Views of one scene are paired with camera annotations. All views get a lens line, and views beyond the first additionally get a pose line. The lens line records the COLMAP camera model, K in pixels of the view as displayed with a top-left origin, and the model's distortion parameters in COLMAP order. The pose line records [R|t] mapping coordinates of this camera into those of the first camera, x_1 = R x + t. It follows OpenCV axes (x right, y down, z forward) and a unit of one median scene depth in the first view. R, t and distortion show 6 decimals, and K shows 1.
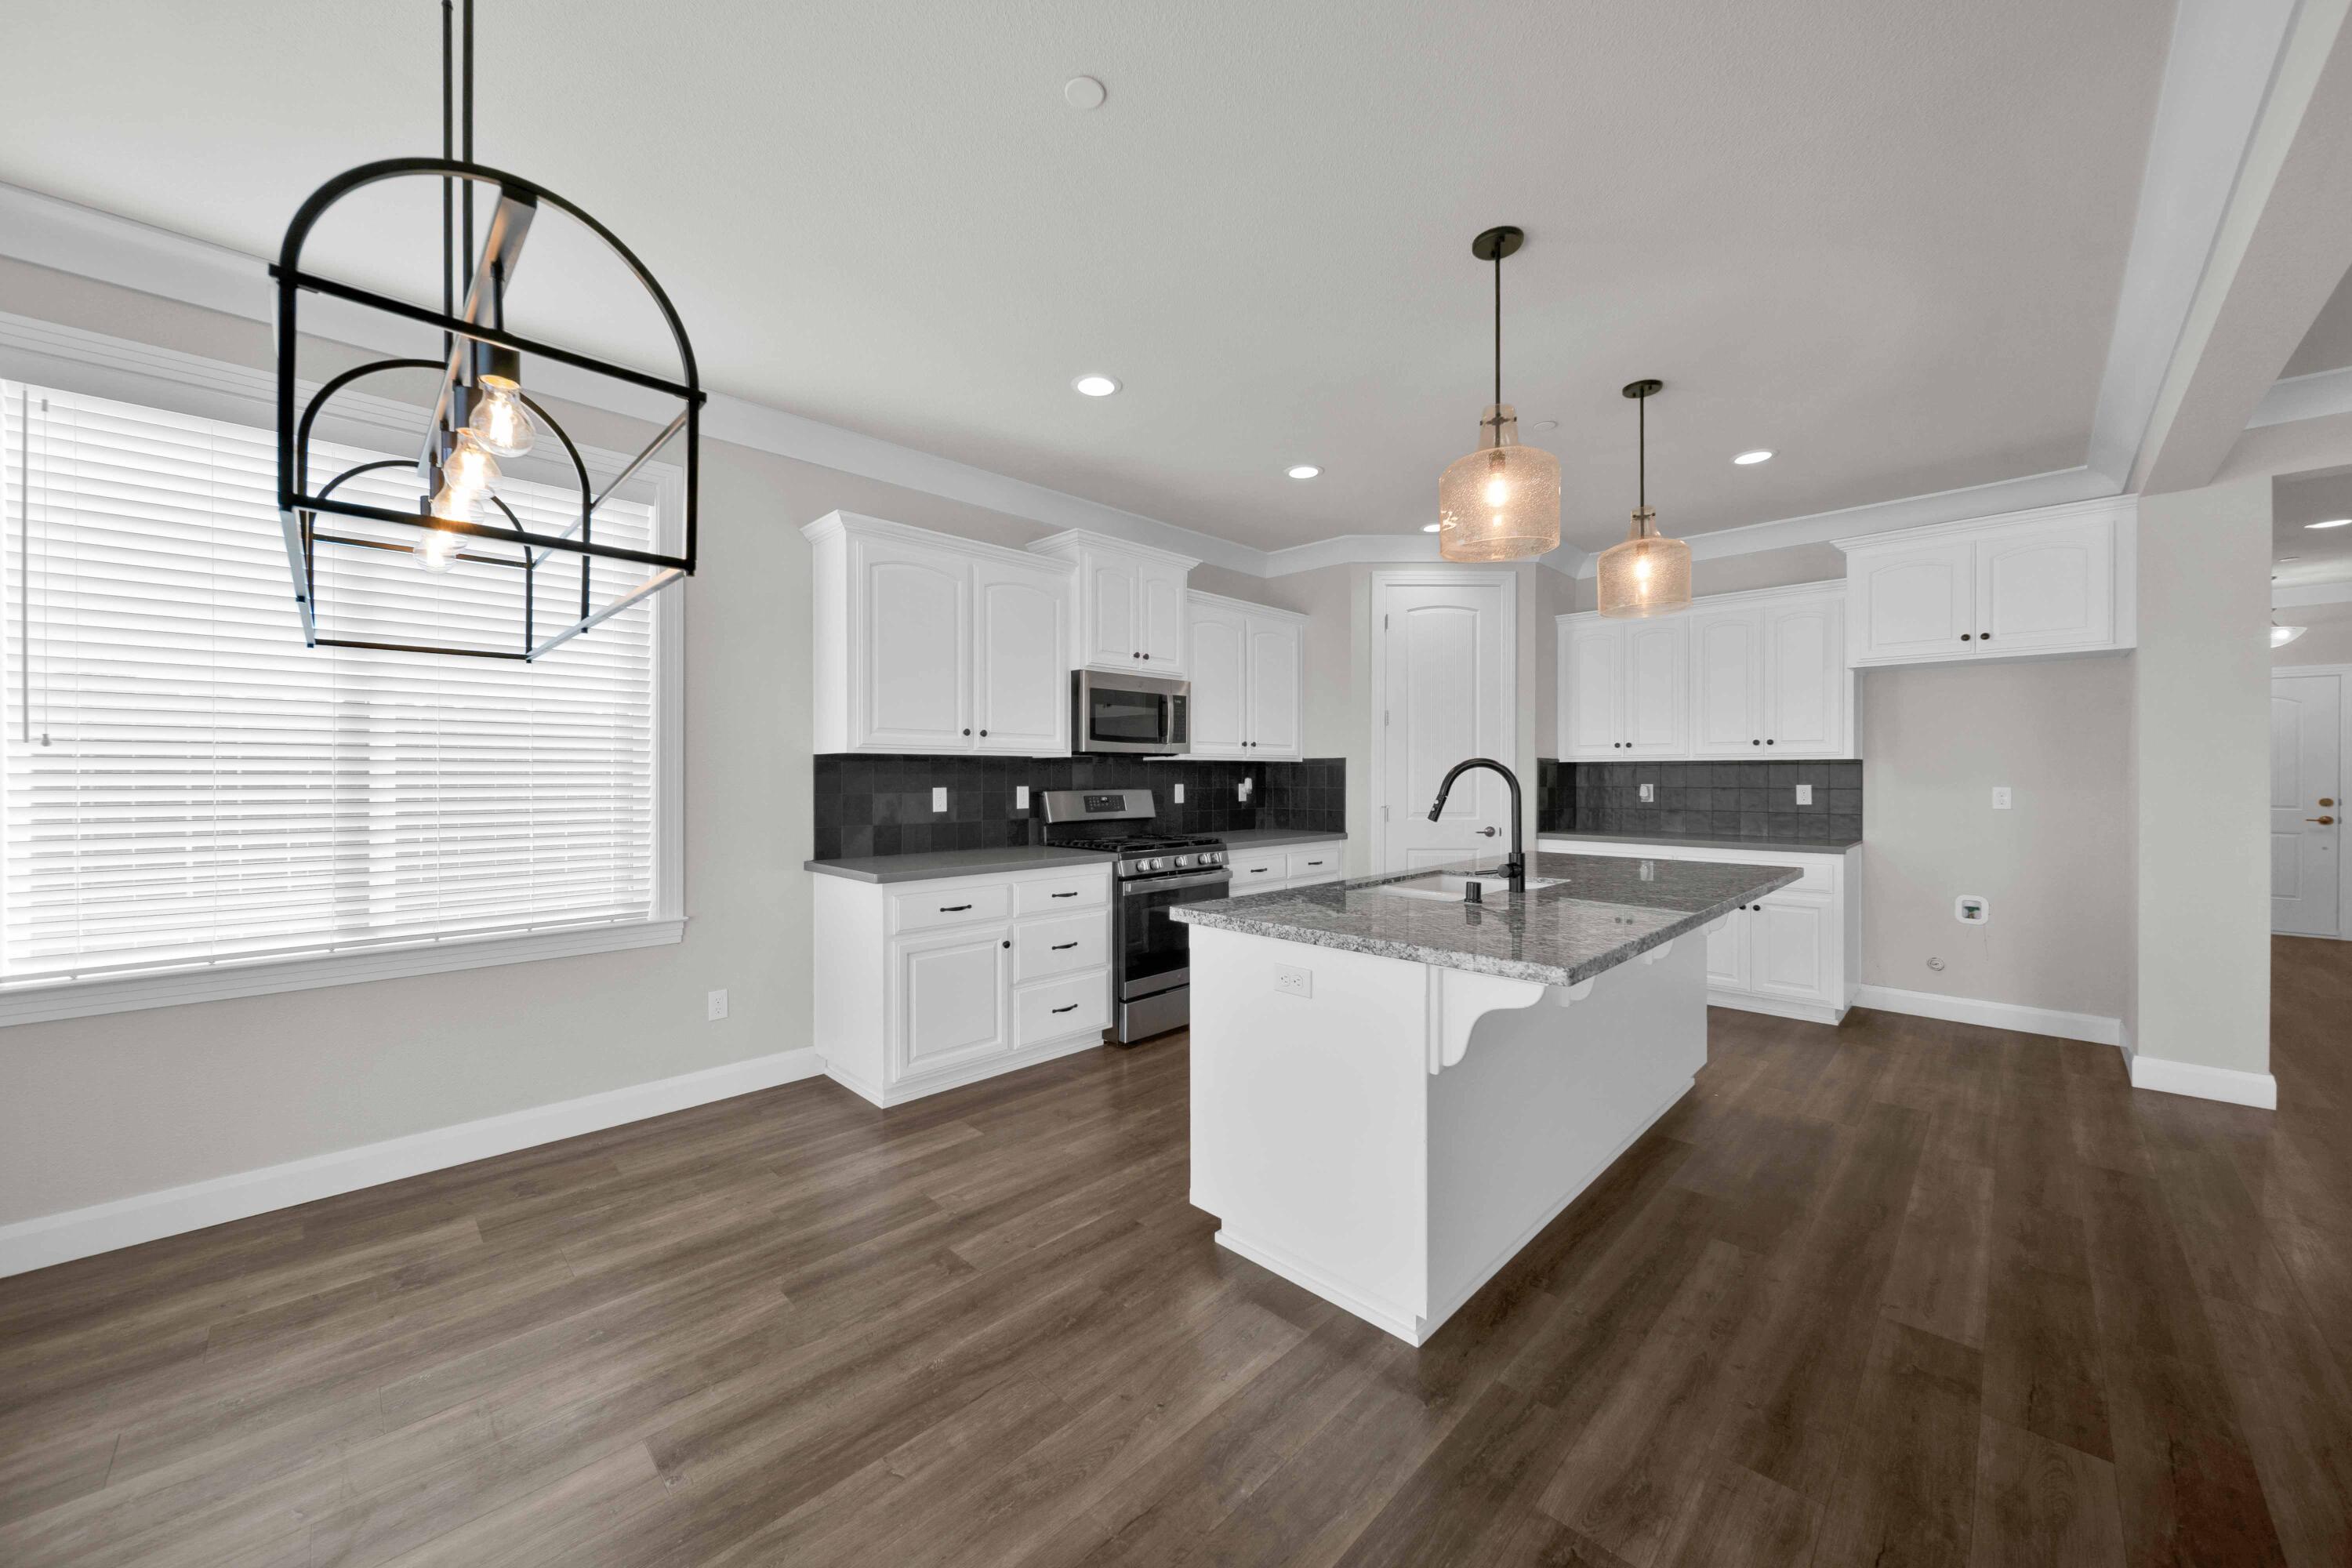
lens RADIAL K [[835.5, 0, 1217.8], [0, 835.5, 779.5], [0, 0, 1]] dist [0.000121, -0.000086]
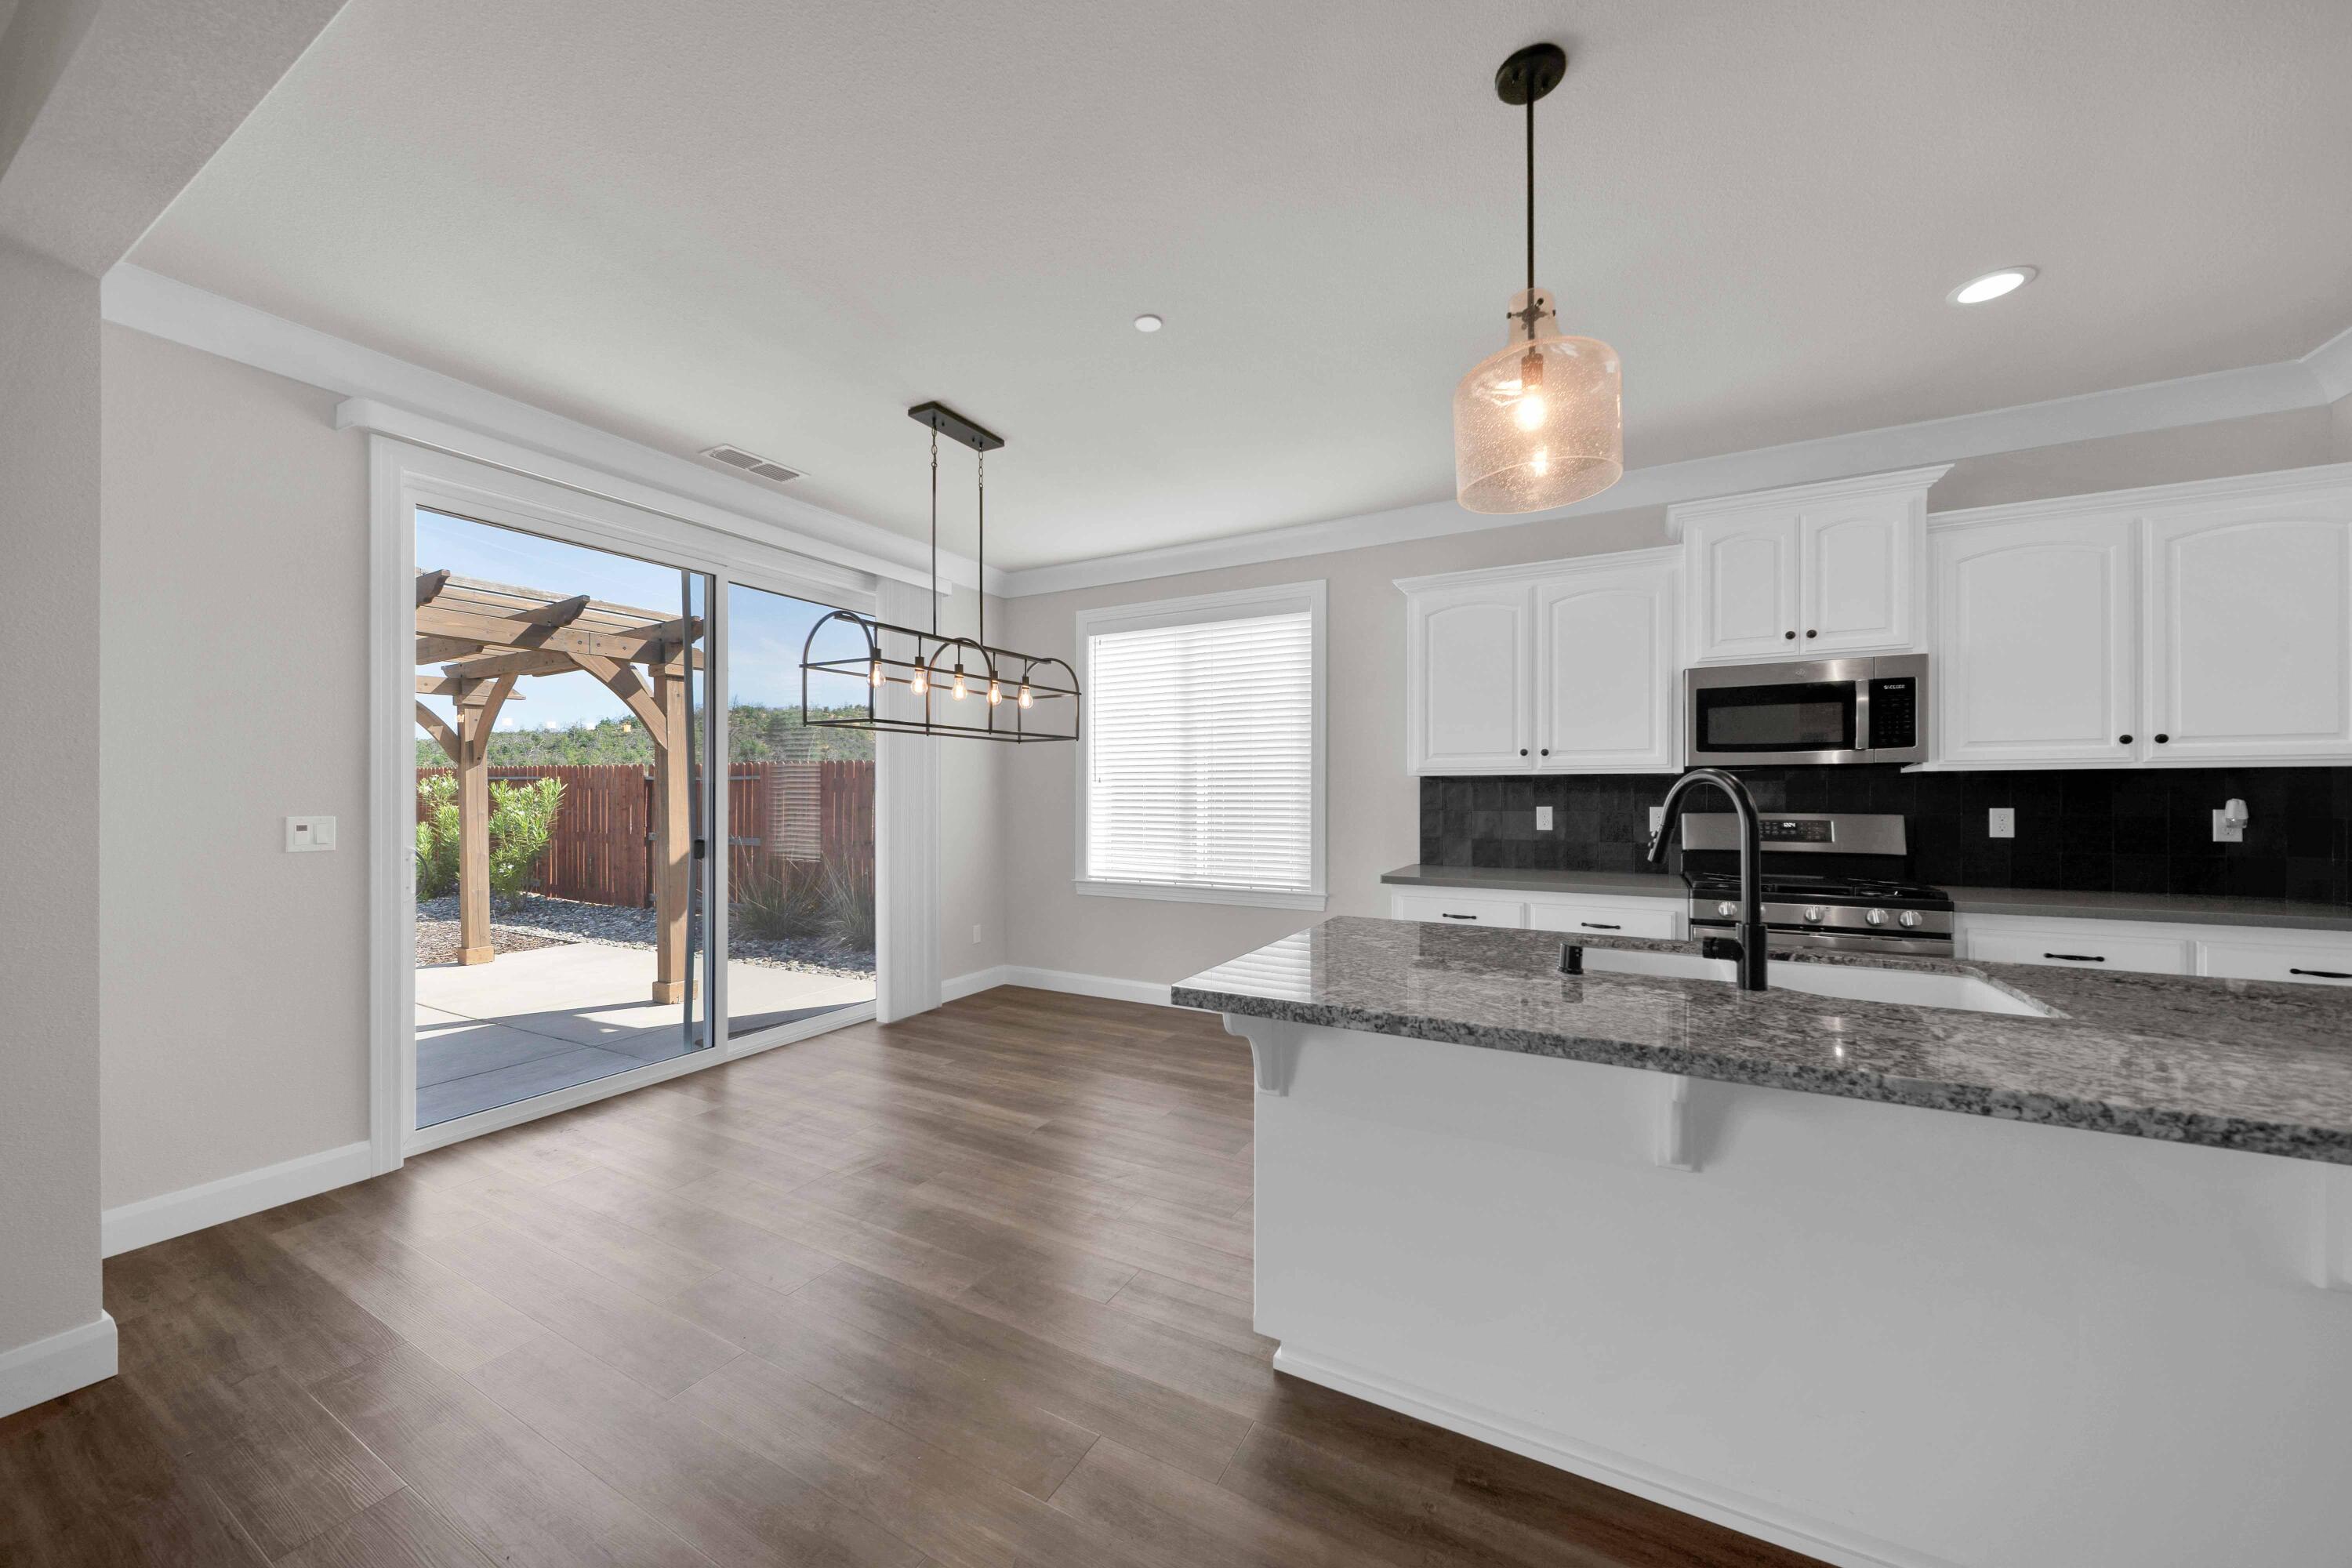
lens RADIAL K [[851.5, 0, 1160.0], [0, 851.5, 794.2], [0, 0, 1]] dist [0.000835, -0.000162]
pose [[0.261890, 0.001010, -0.965097, 0.496925], [-0.002909, 0.999996, 0.000257, -0.003682], [0.965093, 0.002740, 0.261892, 0.250268]]
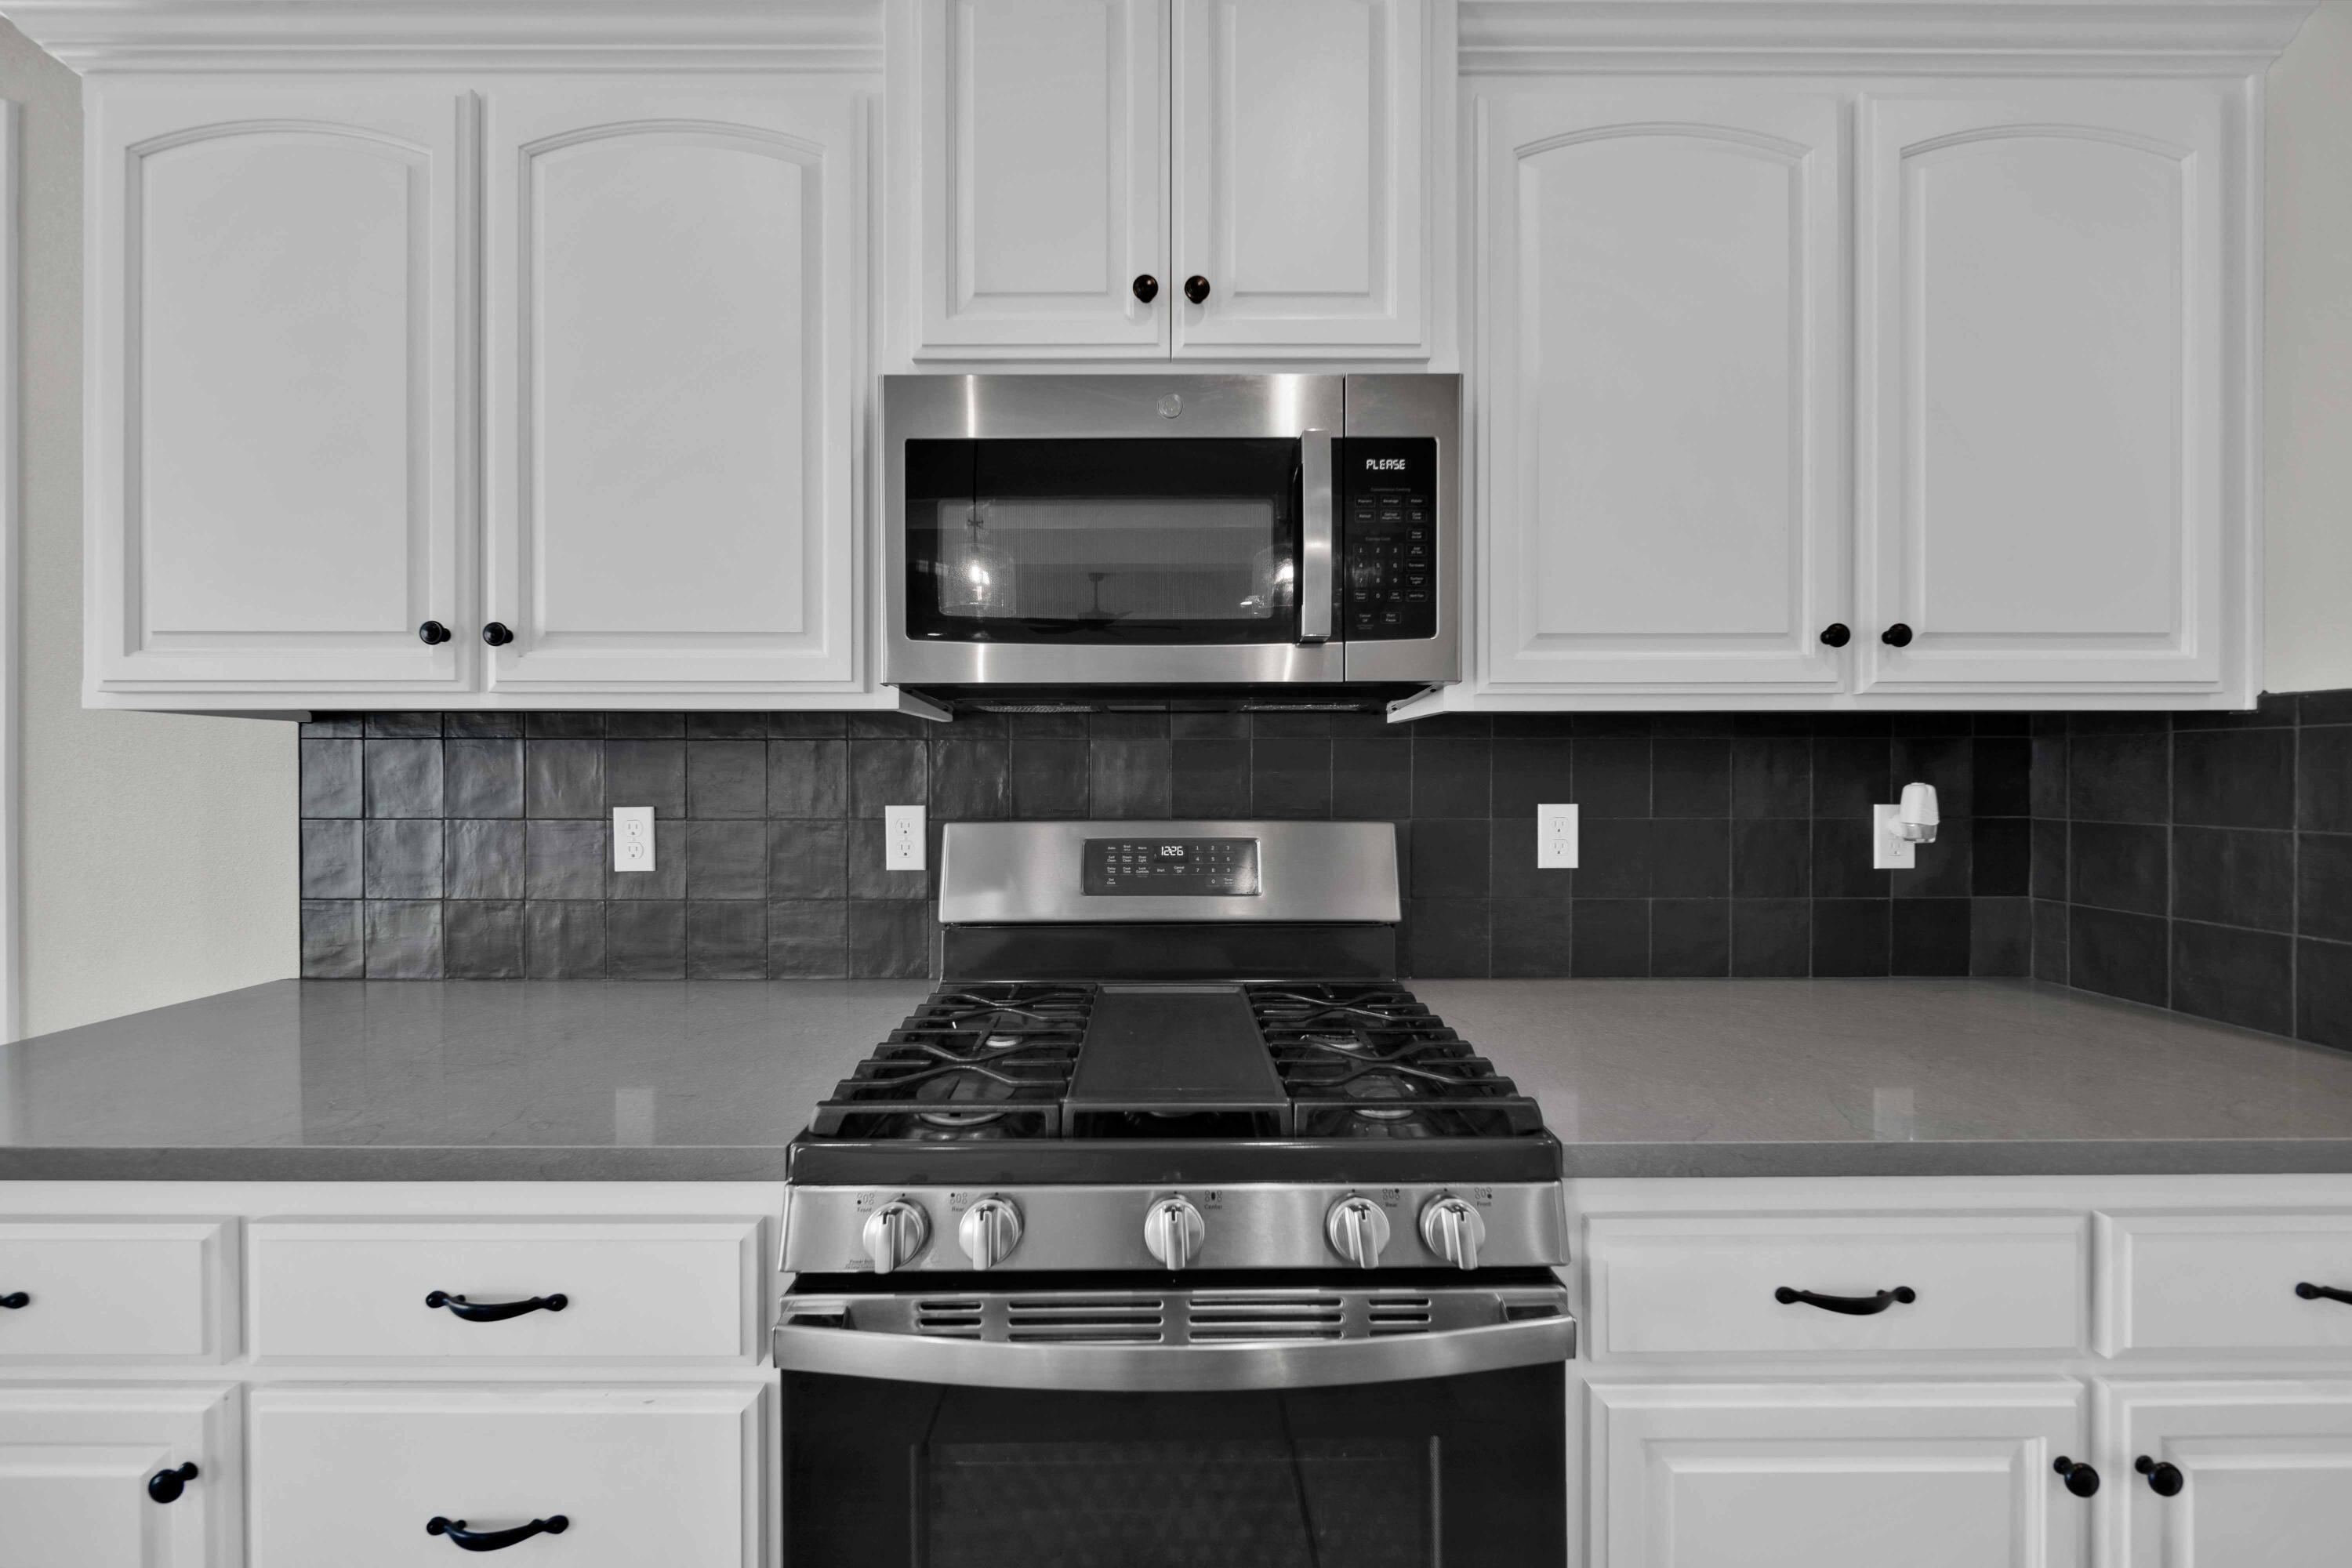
lens RADIAL K [[851.3, 0, 1127.3], [0, 851.3, 779.4], [0, 0, 1]] dist [-0.000288, -0.000044]
pose [[0.670459, 0.001425, -0.741945, 0.088459], [-0.002385, 0.999997, -0.000235, -0.002765], [0.741943, 0.001927, 0.670461, 0.826368]]
